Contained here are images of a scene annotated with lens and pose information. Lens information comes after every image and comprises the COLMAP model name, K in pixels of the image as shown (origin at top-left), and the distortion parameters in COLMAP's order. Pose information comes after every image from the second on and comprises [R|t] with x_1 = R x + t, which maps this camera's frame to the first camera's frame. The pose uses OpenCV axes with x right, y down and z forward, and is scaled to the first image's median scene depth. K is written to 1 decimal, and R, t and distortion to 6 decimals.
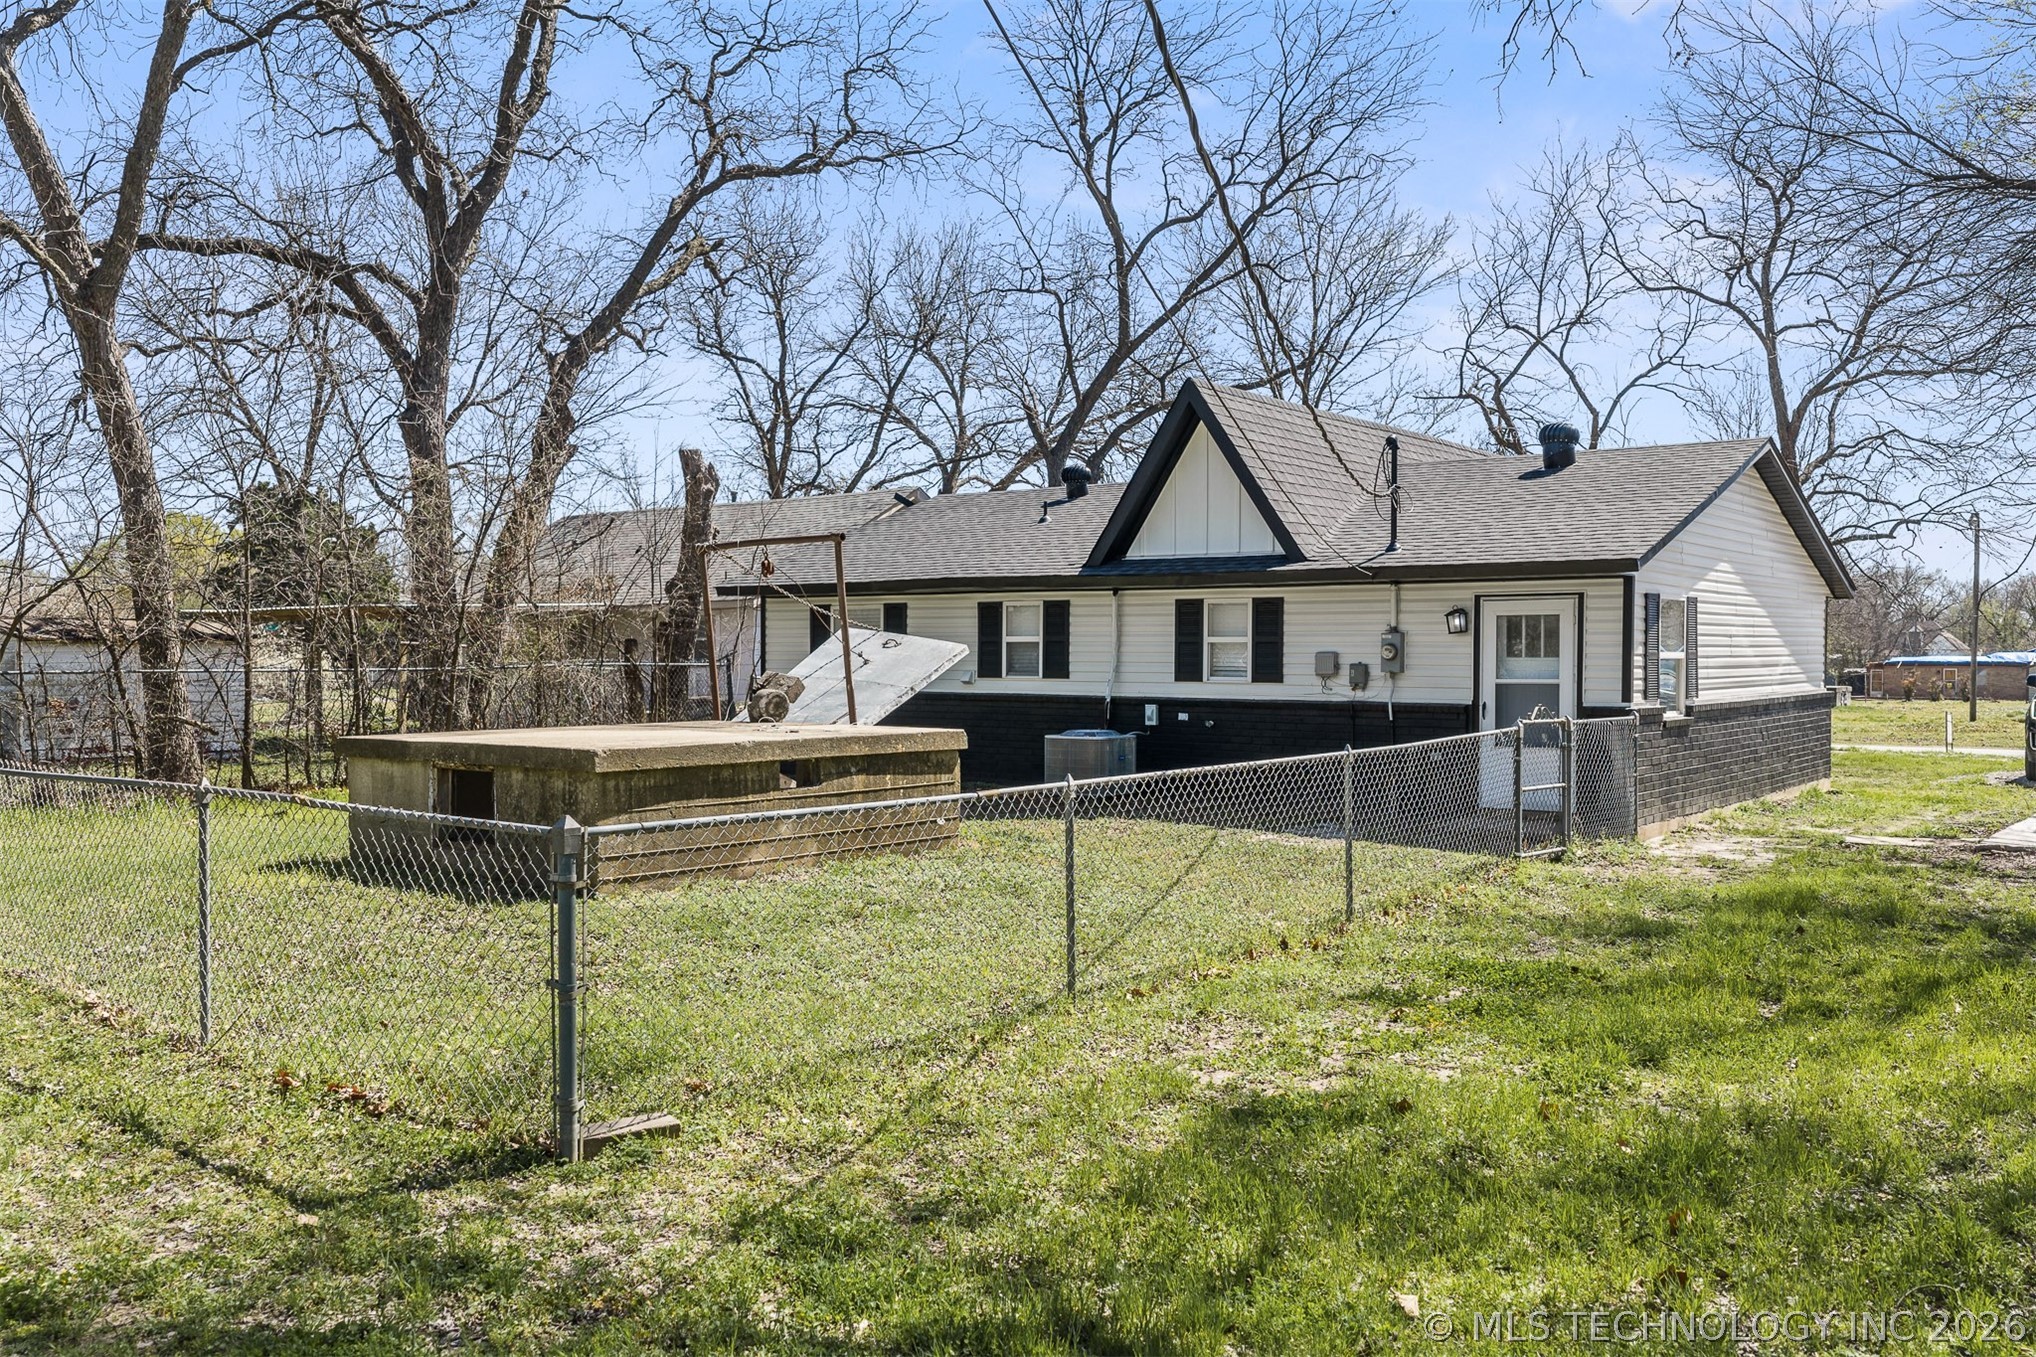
lens RADIAL K [[1801.9, 0, 1018.0], [0, 1801.9, 678.5], [0, 0, 1]] dist [0.000863, -0.004132]
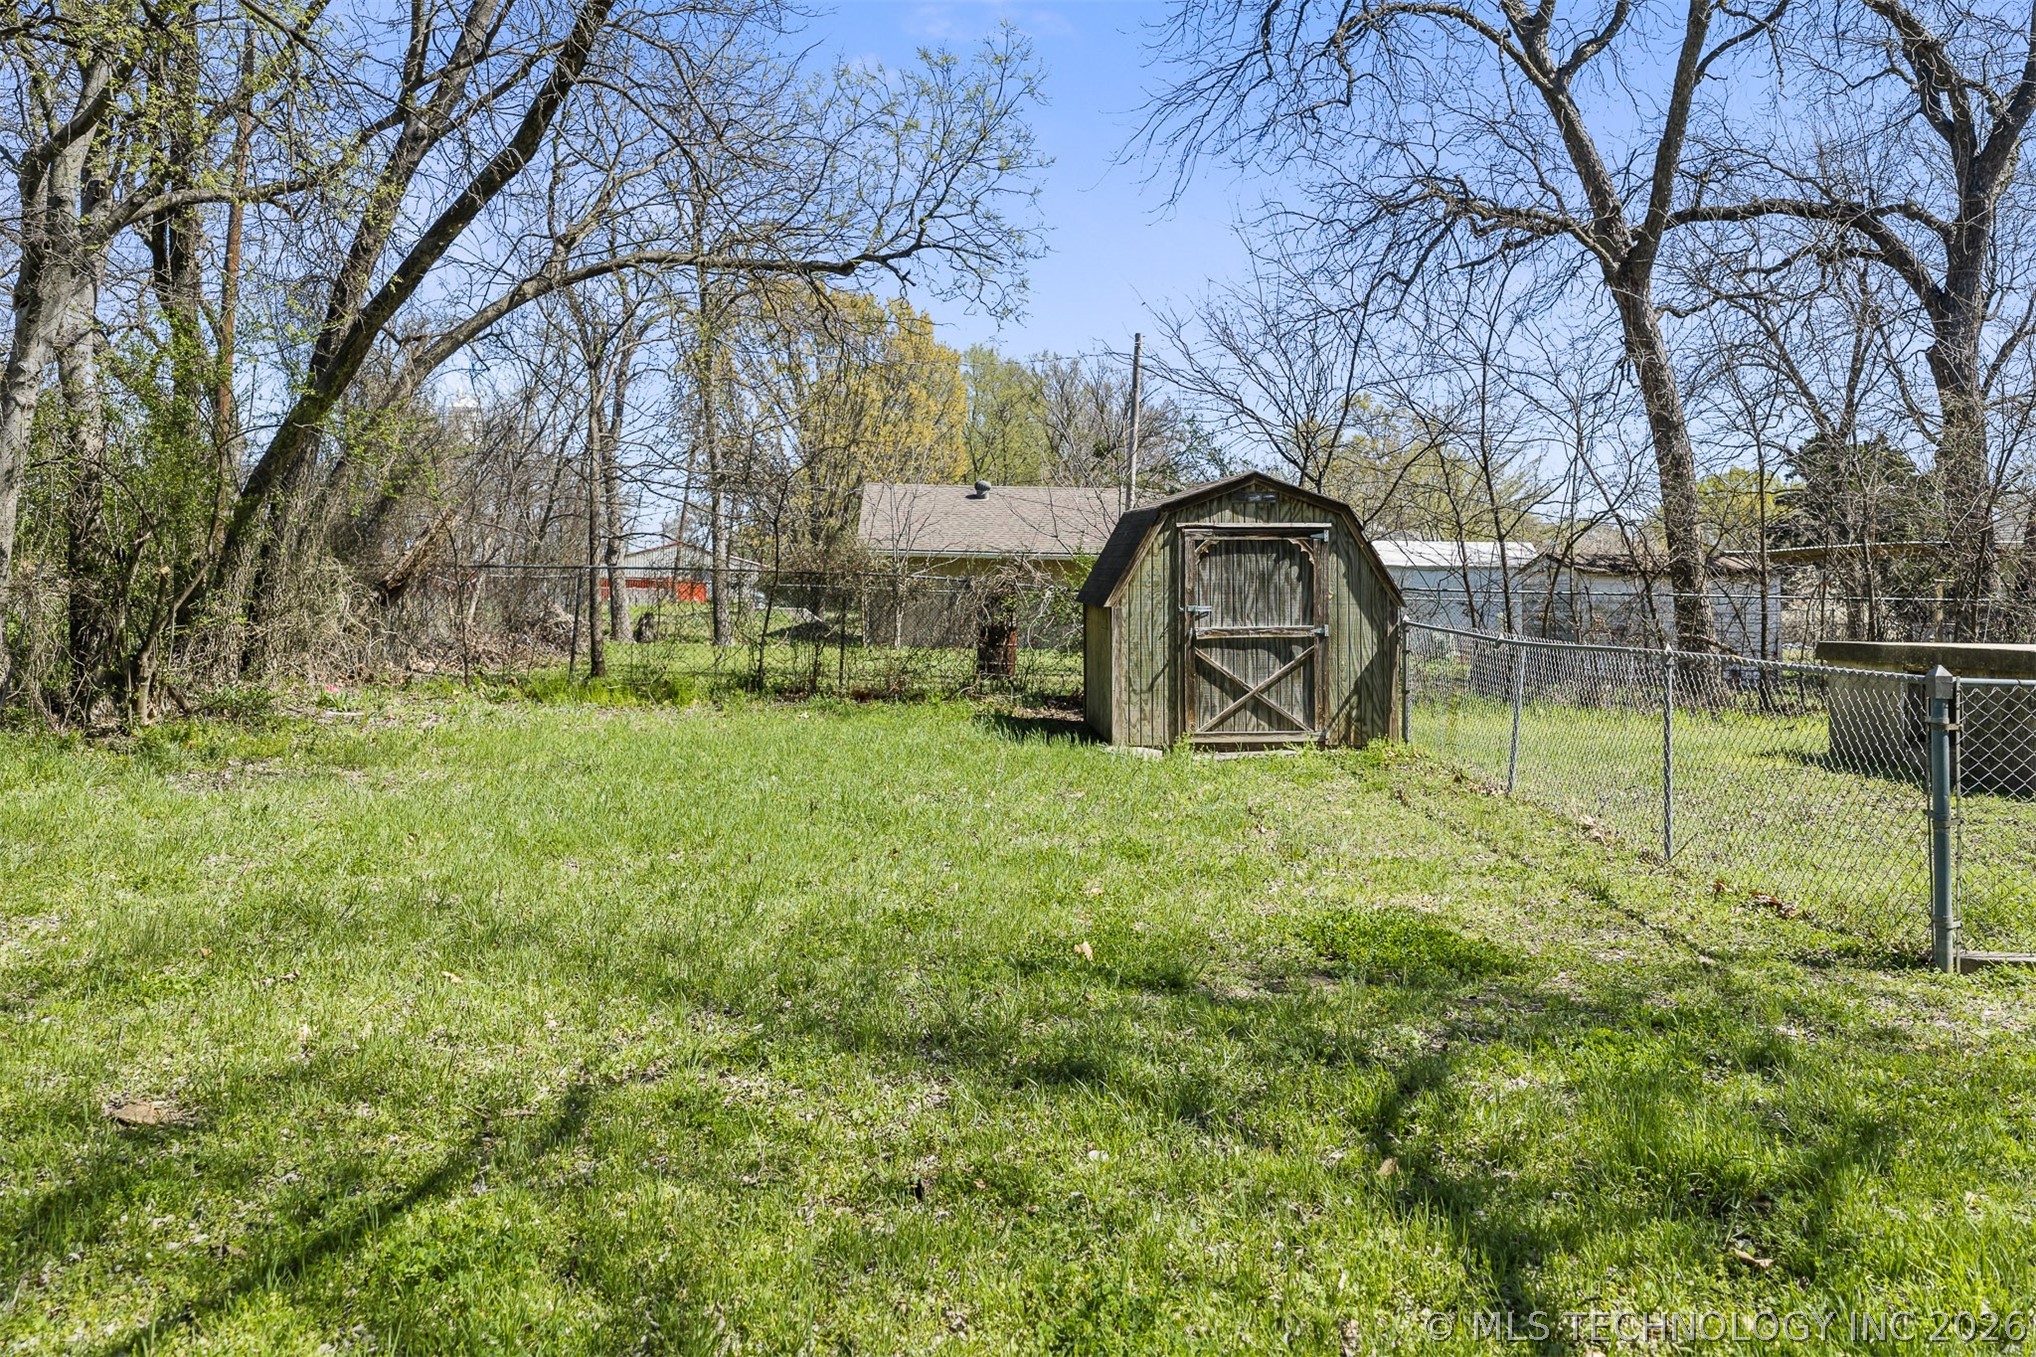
lens RADIAL K [[1720.8, 0, 1018.0], [0, 1720.8, 678.5], [0, 0, 1]] dist [-0.002651, -0.023798]
pose [[0.676780, 0.039740, -0.735112, 0.067903], [-0.015258, 0.999085, 0.039964, 0.020126], [0.736027, -0.015830, 0.676767, -0.081321]]
